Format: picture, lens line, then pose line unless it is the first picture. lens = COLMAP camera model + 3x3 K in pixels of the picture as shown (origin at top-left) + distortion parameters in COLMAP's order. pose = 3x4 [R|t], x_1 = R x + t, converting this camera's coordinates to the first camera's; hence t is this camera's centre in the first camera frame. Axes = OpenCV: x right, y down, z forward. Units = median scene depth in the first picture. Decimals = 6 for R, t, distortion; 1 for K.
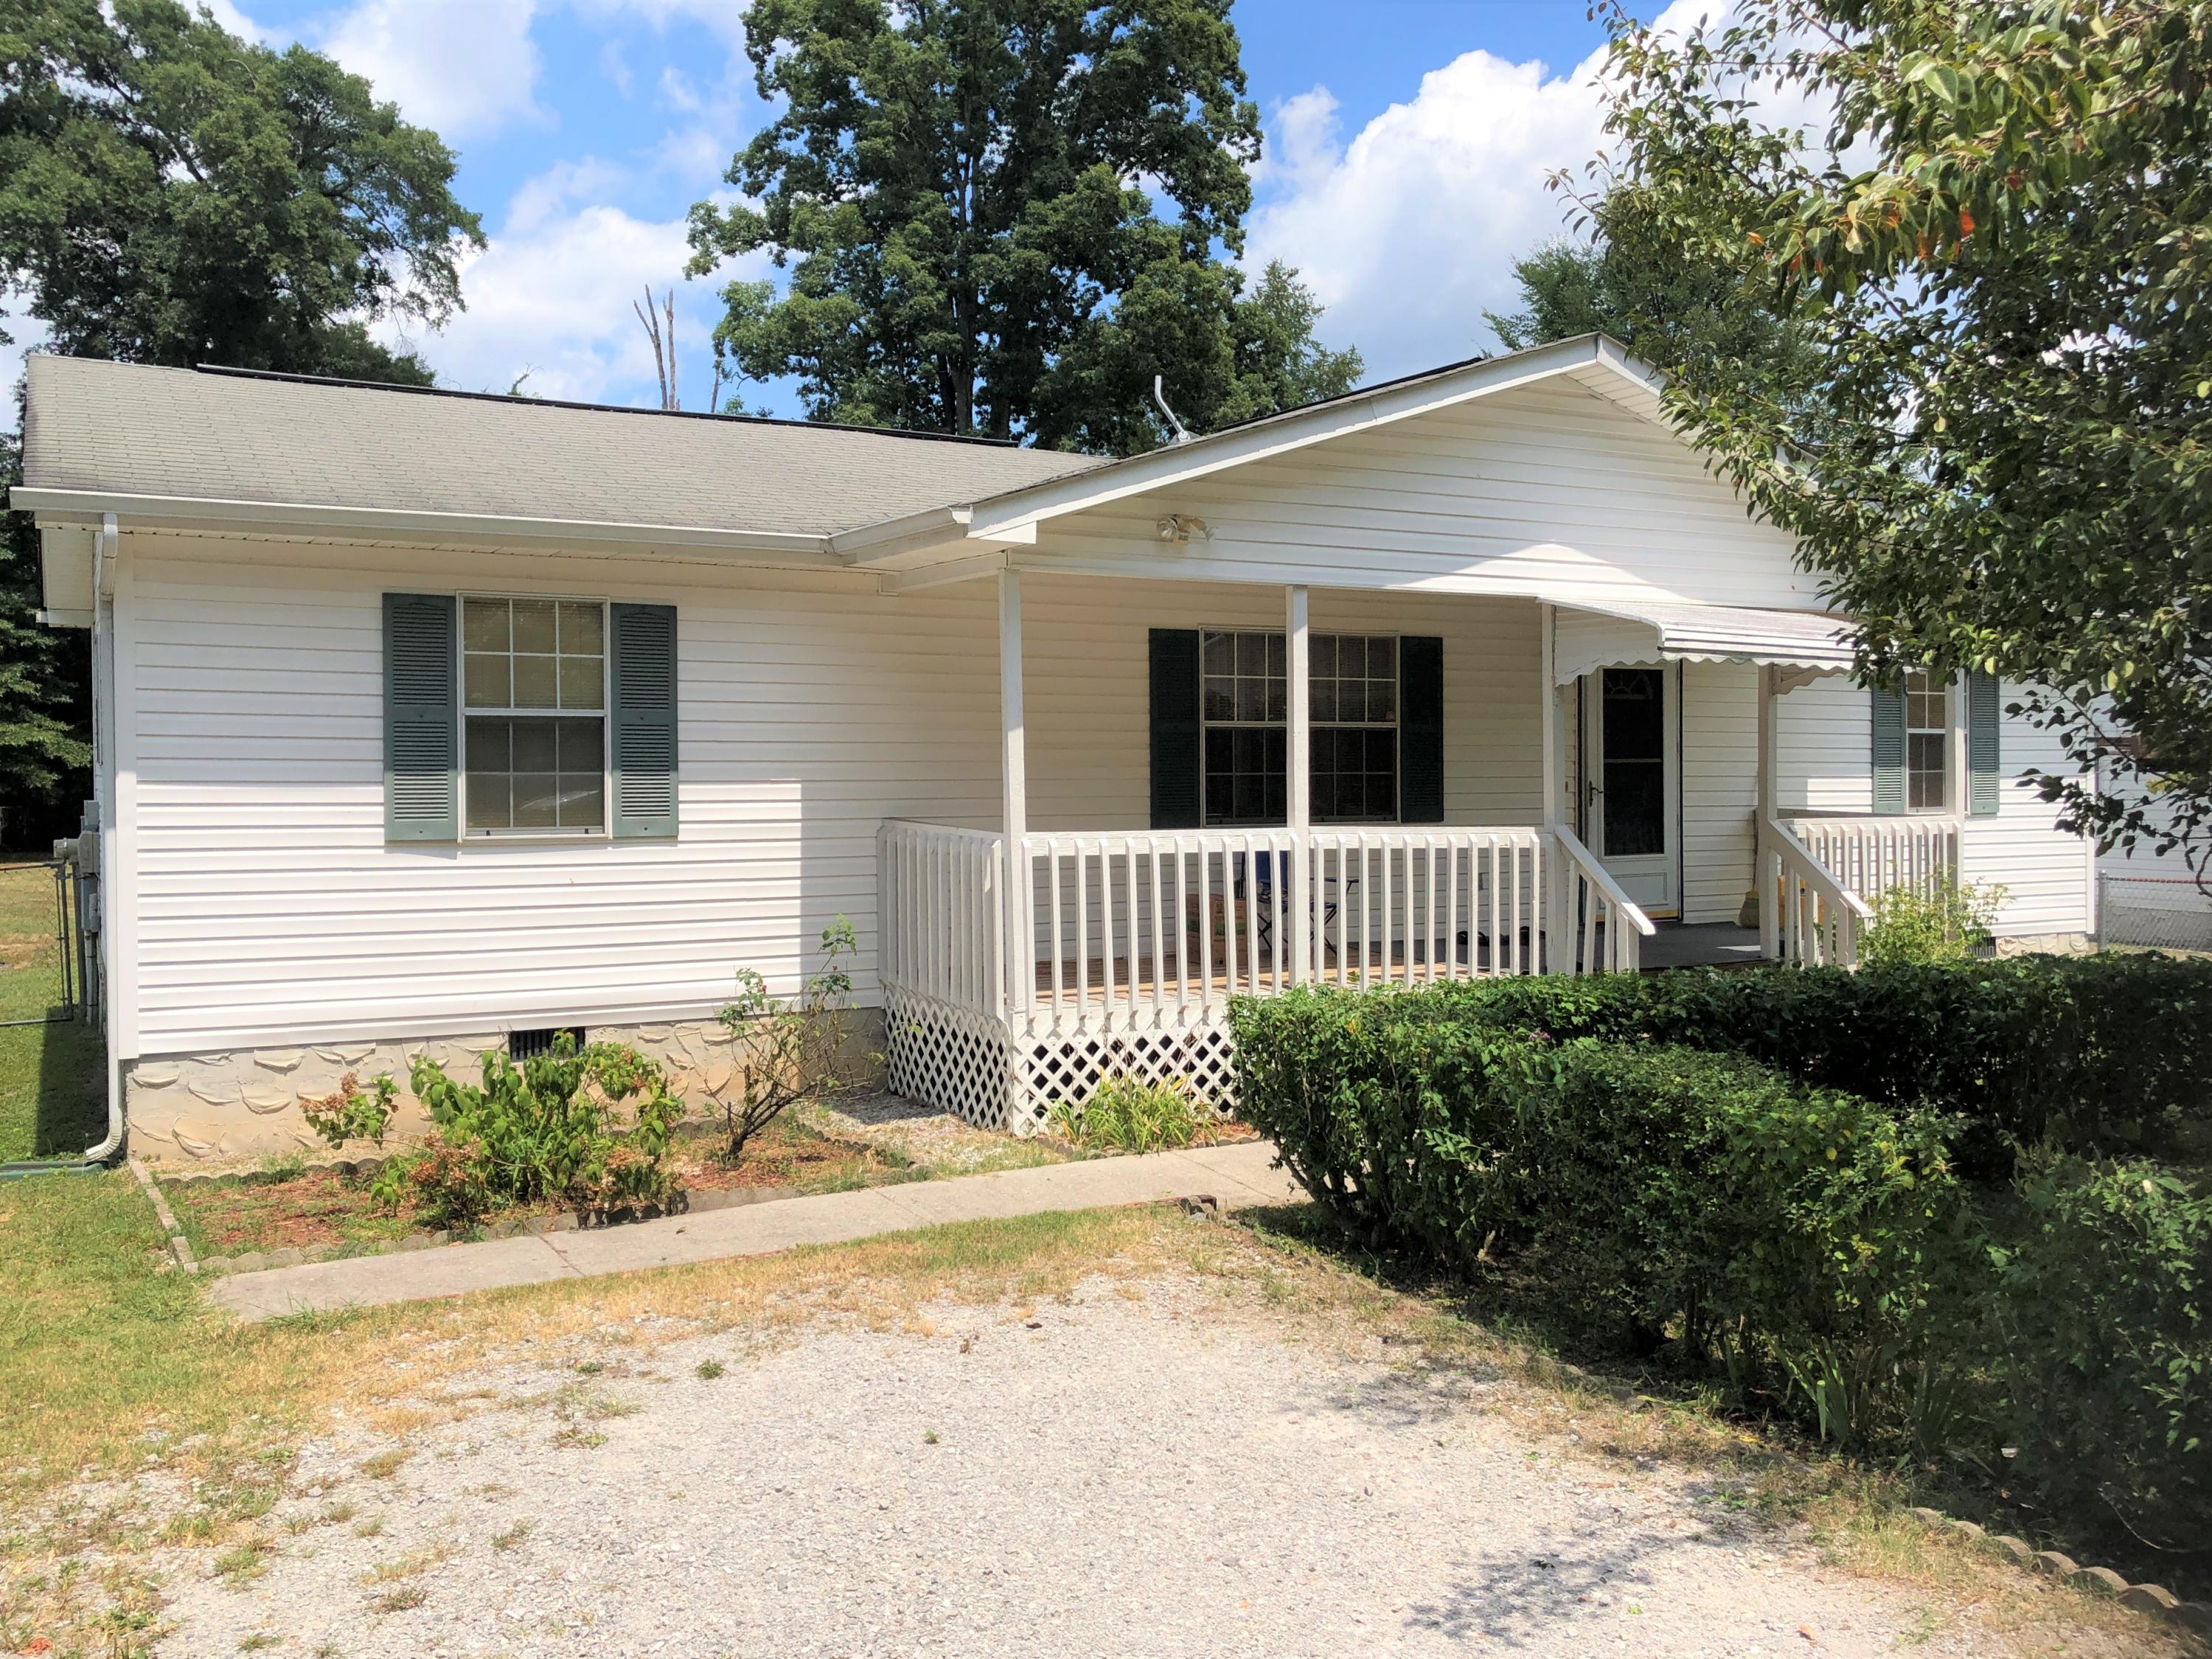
lens RADIAL K [[1818.2, 0, 1109.1], [0, 1818.2, 818.1], [0, 0, 1]] dist [0.030283, -0.040758]
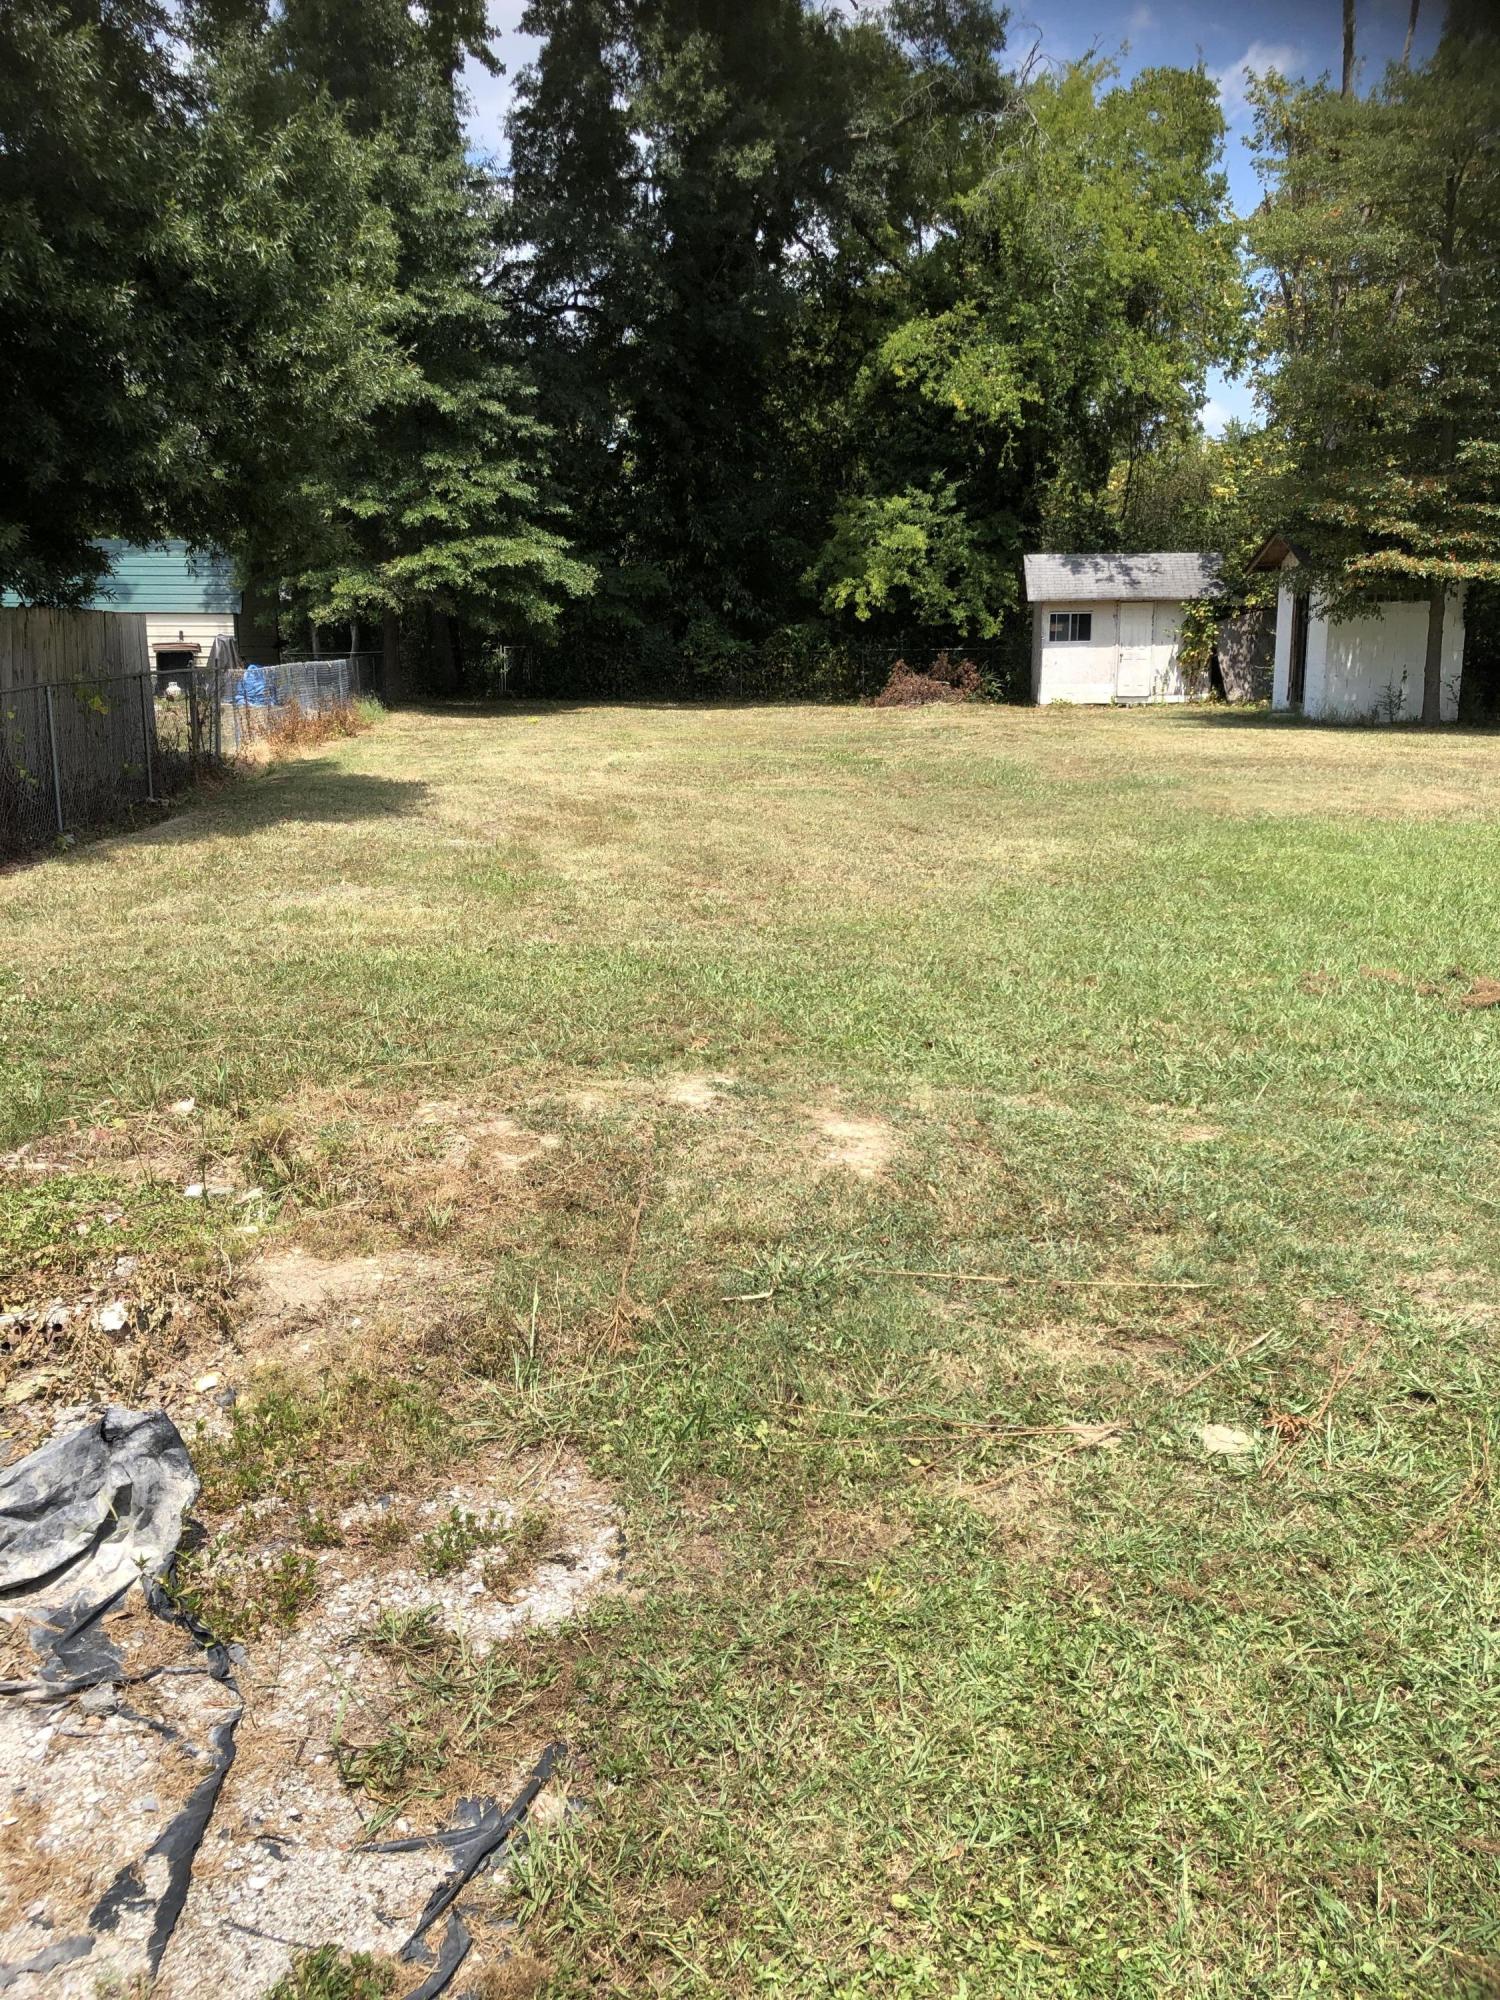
lens RADIAL K [[1644.0, 0, 710.7], [0, 1644.0, 999.9], [0, 0, 1]] dist [0.030283, -0.040758]
pose [[0.907177, 0.088350, -0.411370, -0.178540], [-0.003486, 0.979250, 0.202626, -0.000679], [0.420736, -0.182383, 0.888661, 0.313248]]
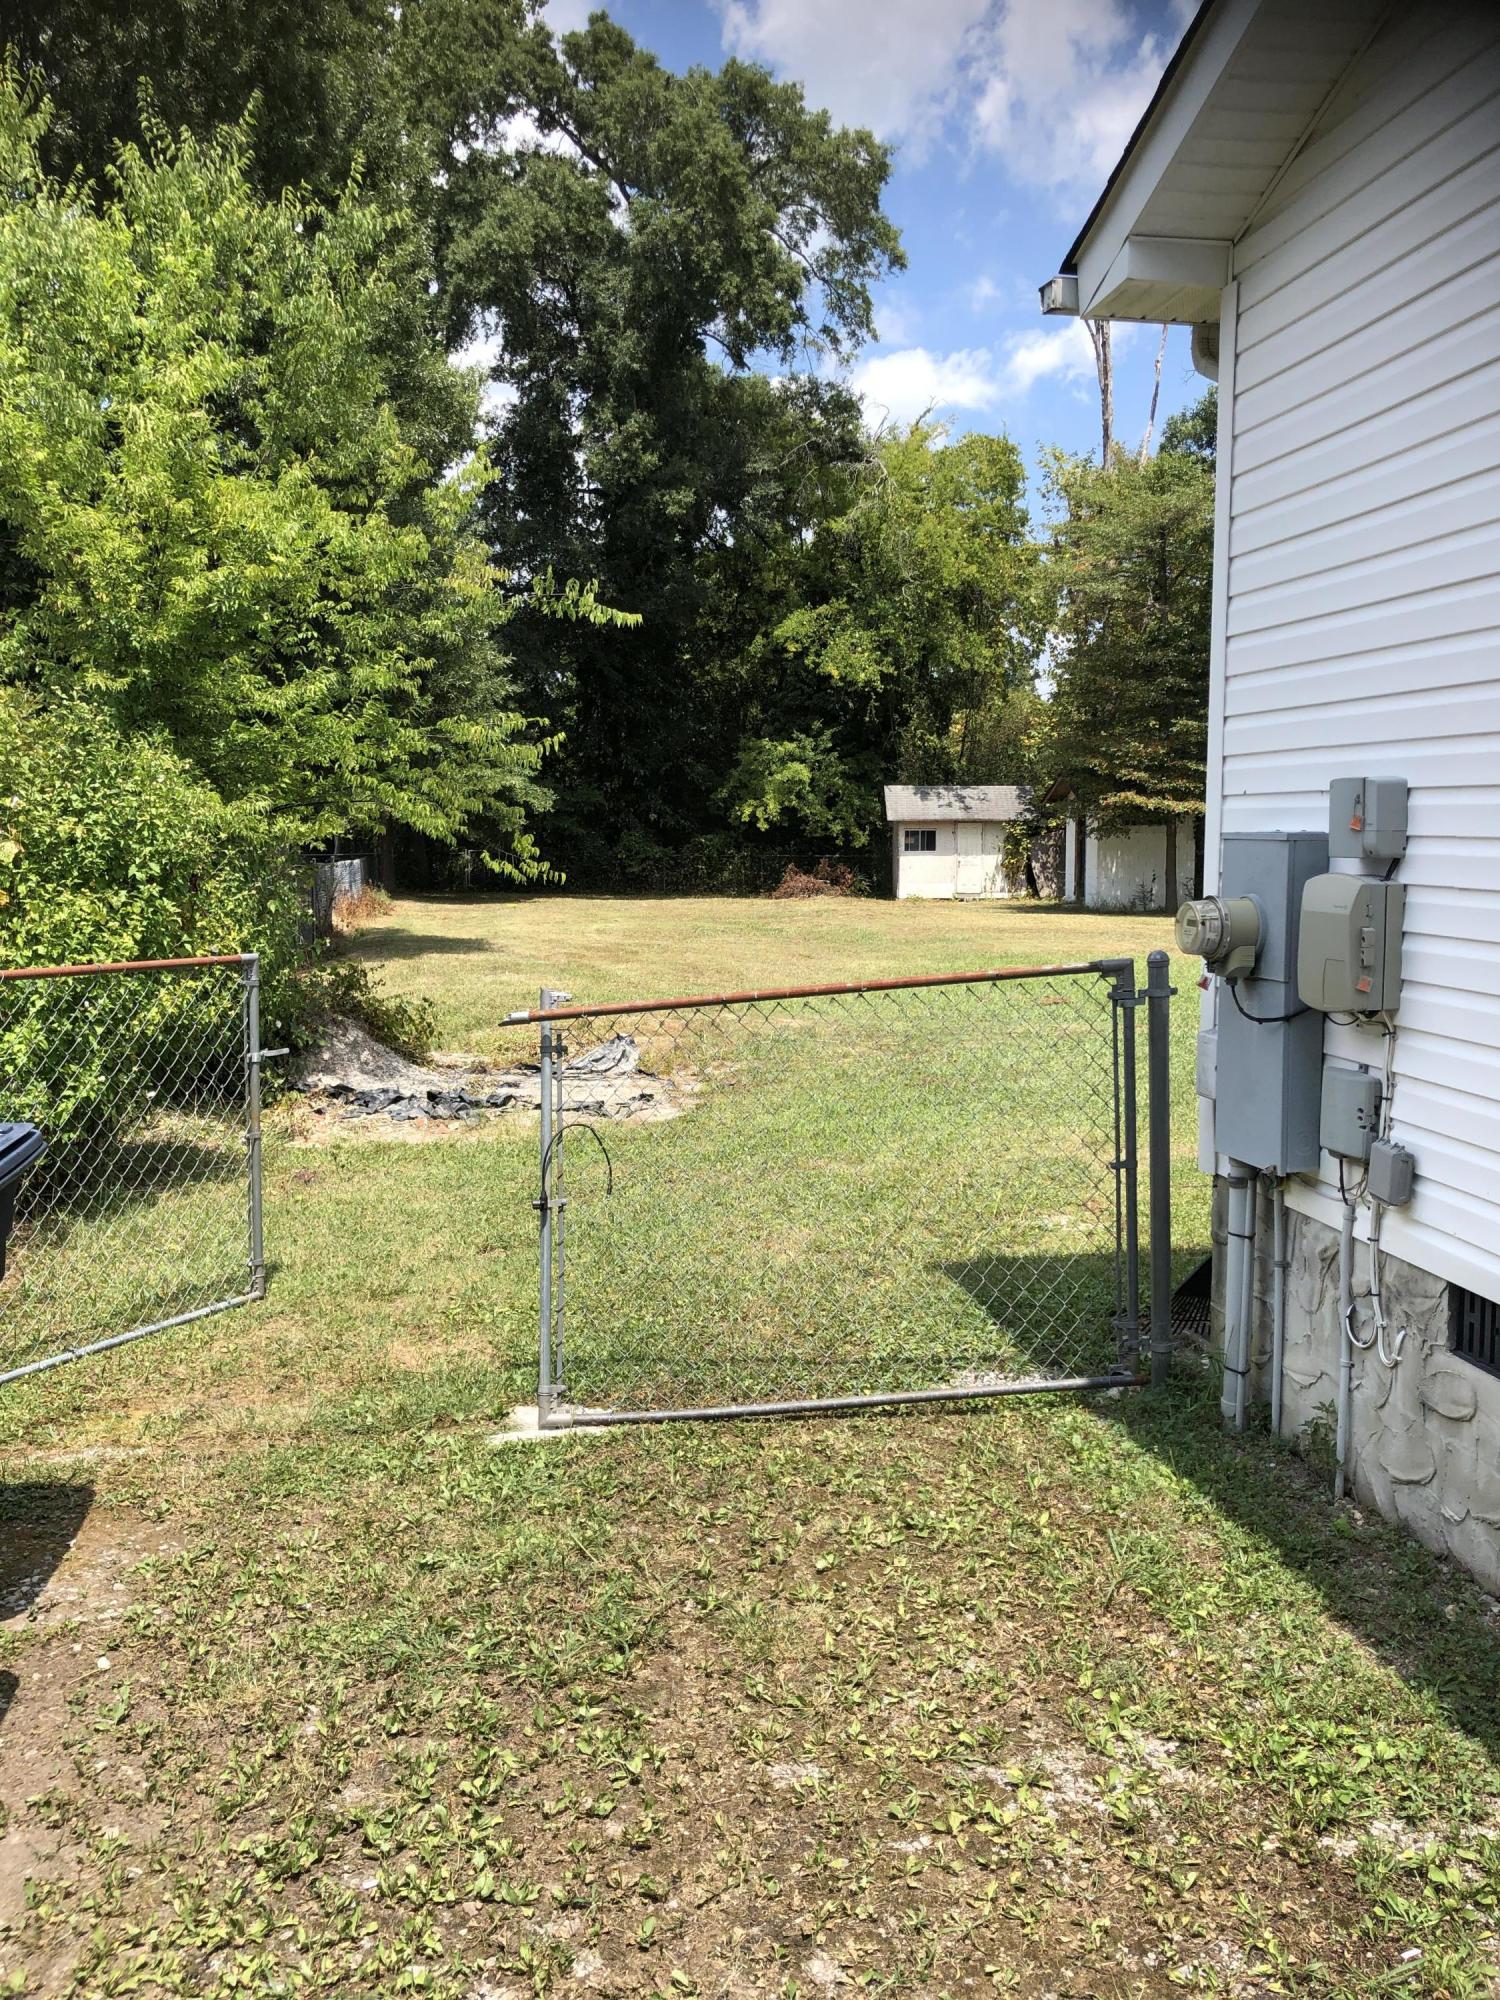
lens RADIAL K [[1644.0, 0, 757.0], [0, 1644.0, 1006.4], [0, 0, 1]] dist [0.030283, -0.040758]
pose [[0.941739, 0.040103, -0.333944, -0.124319], [-0.012162, 0.996277, 0.085344, 0.000519], [0.336124, -0.076310, 0.938721, 0.150683]]
